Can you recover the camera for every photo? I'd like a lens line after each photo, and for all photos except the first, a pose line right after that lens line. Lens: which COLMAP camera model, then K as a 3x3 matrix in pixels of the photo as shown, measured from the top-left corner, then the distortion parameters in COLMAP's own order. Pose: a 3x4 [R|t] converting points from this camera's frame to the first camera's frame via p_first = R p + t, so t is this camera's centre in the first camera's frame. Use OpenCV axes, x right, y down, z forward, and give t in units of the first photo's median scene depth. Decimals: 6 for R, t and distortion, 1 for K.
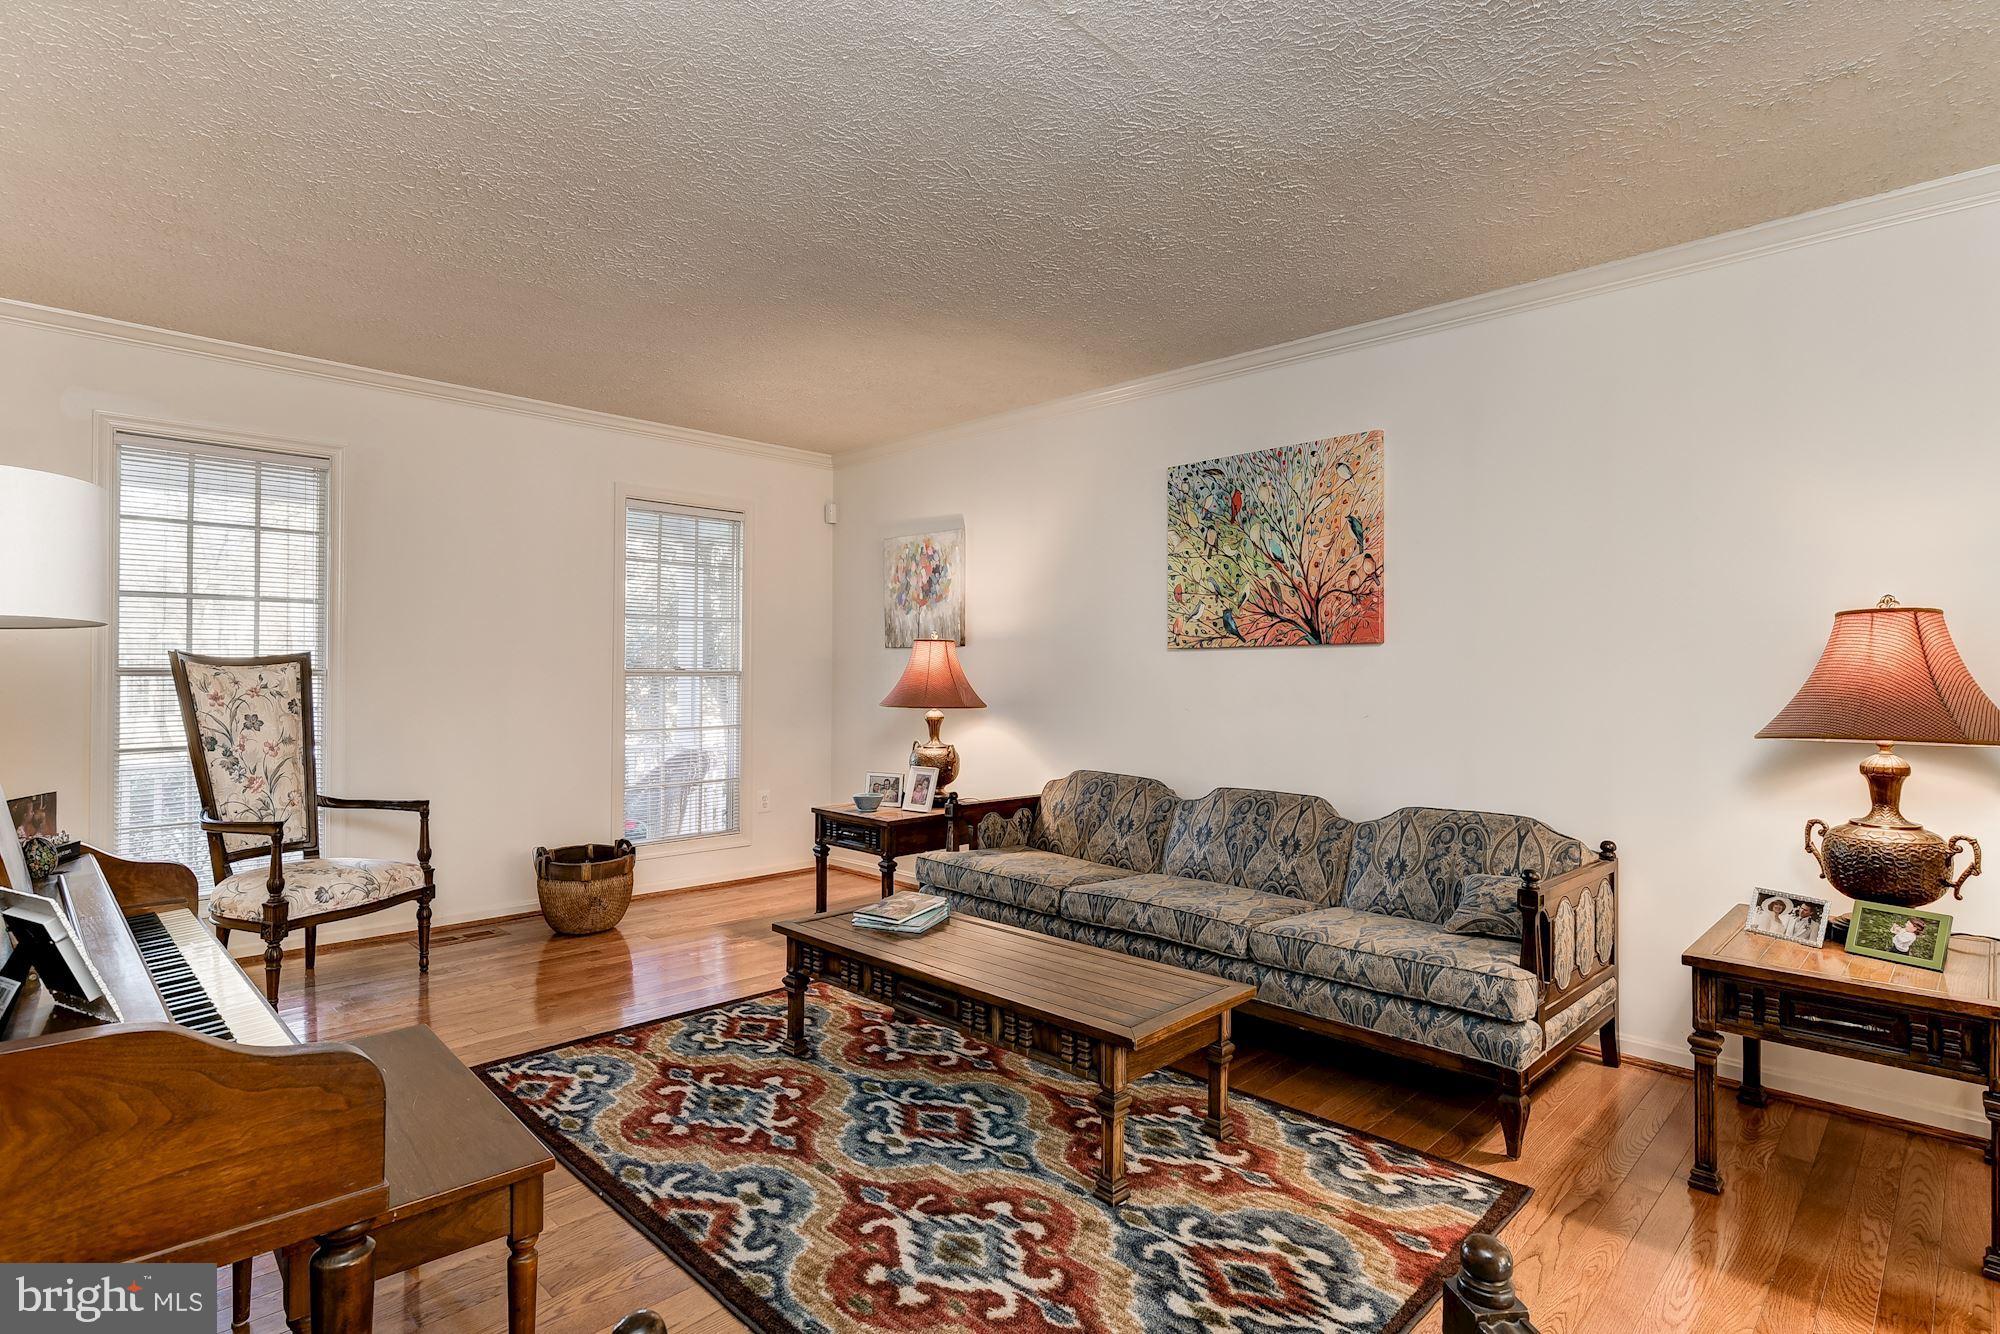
lens RADIAL K [[998.8, 0, 993.9], [0, 998.8, 668.7], [0, 0, 1]] dist [-0.016410, 0.006698]
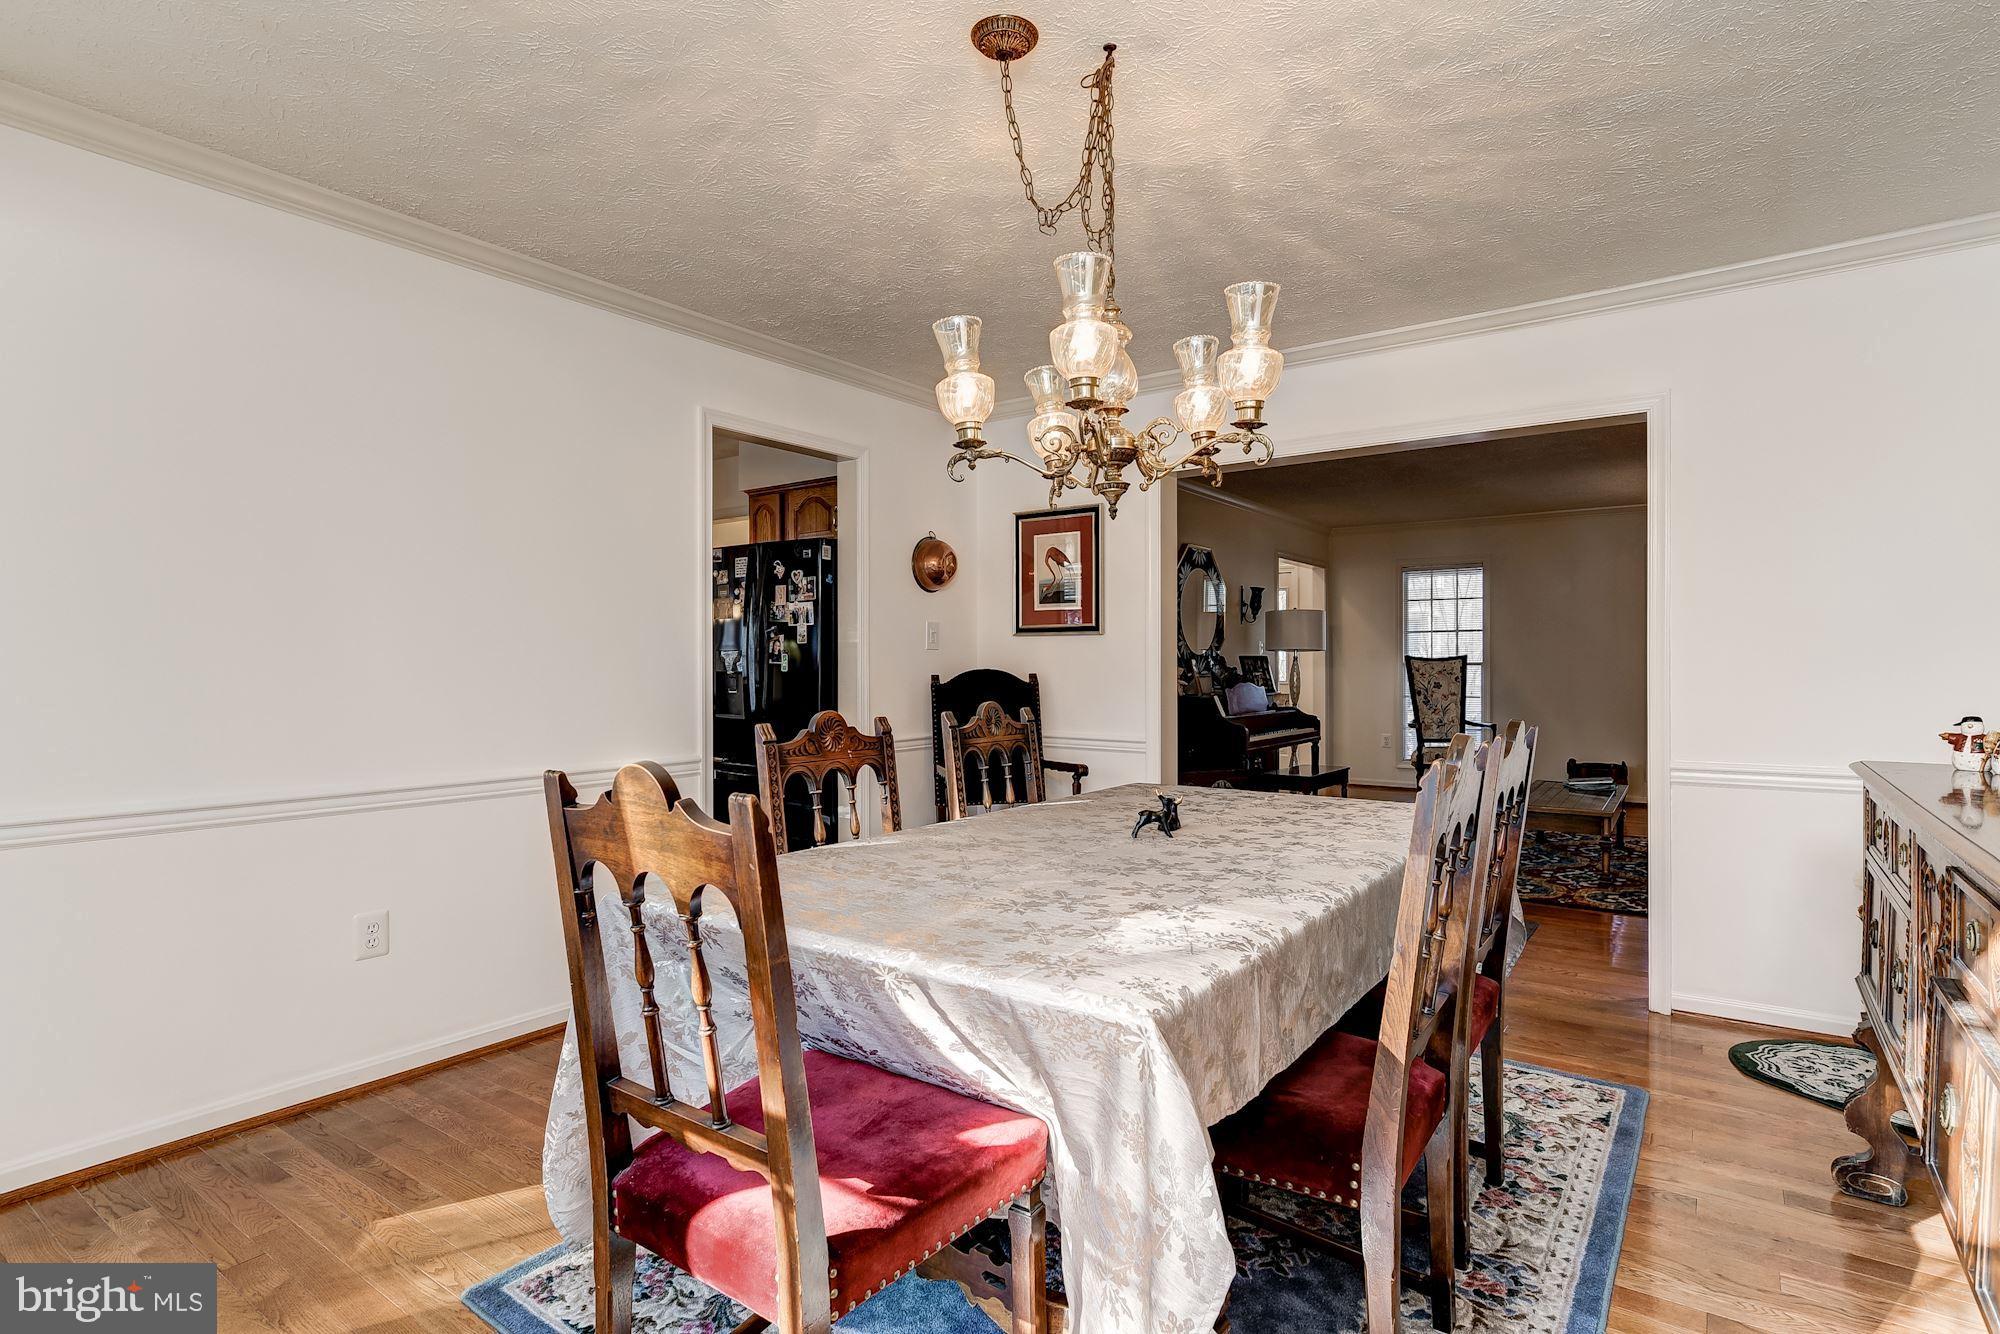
lens RADIAL K [[998.8, 0, 999.8], [0, 998.8, 679.8], [0, 0, 1]] dist [-0.016410, 0.006698]
pose [[0.153380, 0.001199, -0.988166, 1.574921], [0.010348, 0.999942, 0.002820, 0.026150], [0.988113, -0.010658, 0.153359, -0.425377]]
